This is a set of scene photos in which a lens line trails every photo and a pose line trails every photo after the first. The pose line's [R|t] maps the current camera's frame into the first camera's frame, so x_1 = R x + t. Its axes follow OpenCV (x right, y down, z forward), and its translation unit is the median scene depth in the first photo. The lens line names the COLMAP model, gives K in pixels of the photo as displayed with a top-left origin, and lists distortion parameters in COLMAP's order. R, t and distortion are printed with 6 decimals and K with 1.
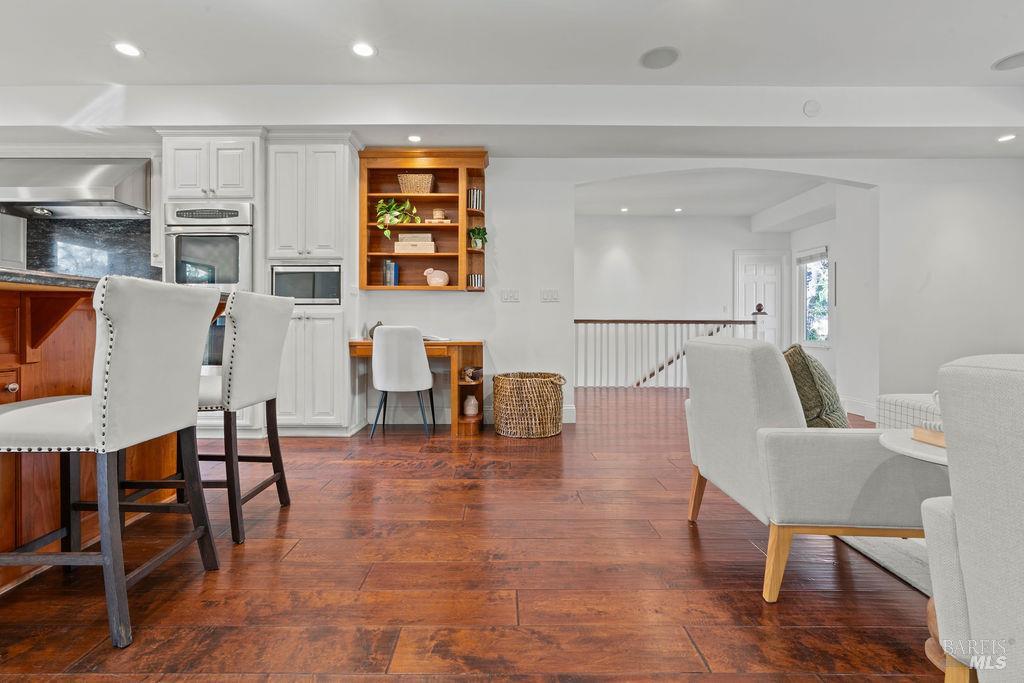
lens RADIAL K [[476.8, 0, 511.0], [0, 476.8, 338.0], [0, 0, 1]] dist [-0.007286, -0.000056]
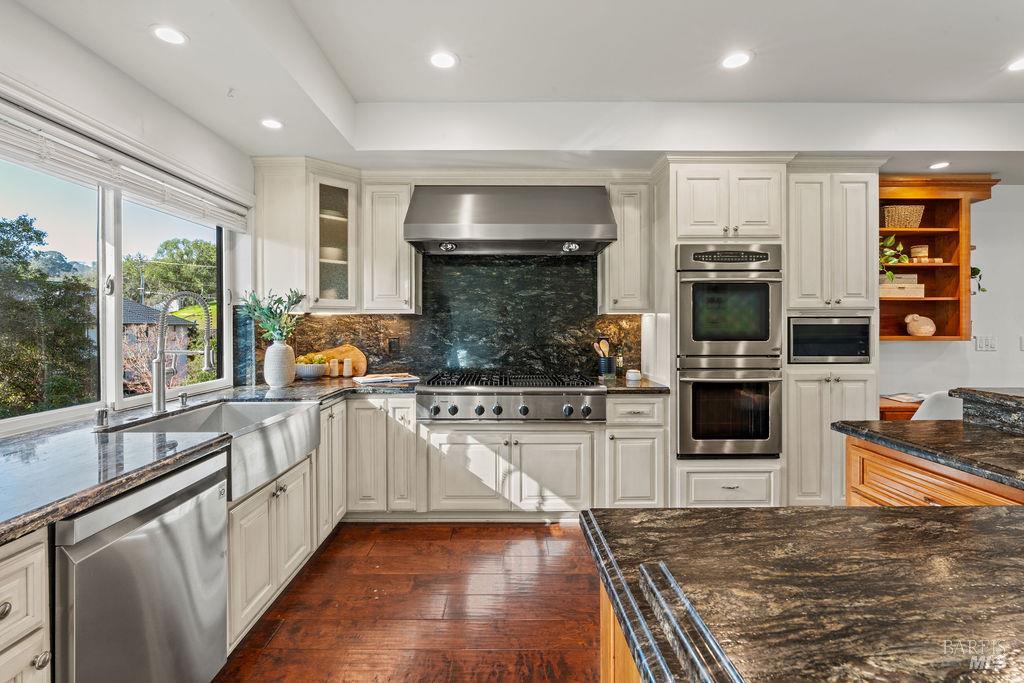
lens RADIAL K [[476.8, 0, 510.8], [0, 476.8, 341.6], [0, 0, 1]] dist [-0.007286, -0.000056]
pose [[0.999980, -0.005595, 0.003021, -0.988411], [0.005611, 0.999971, -0.005214, -0.107101], [-0.002992, 0.005231, 0.999982, 0.164165]]
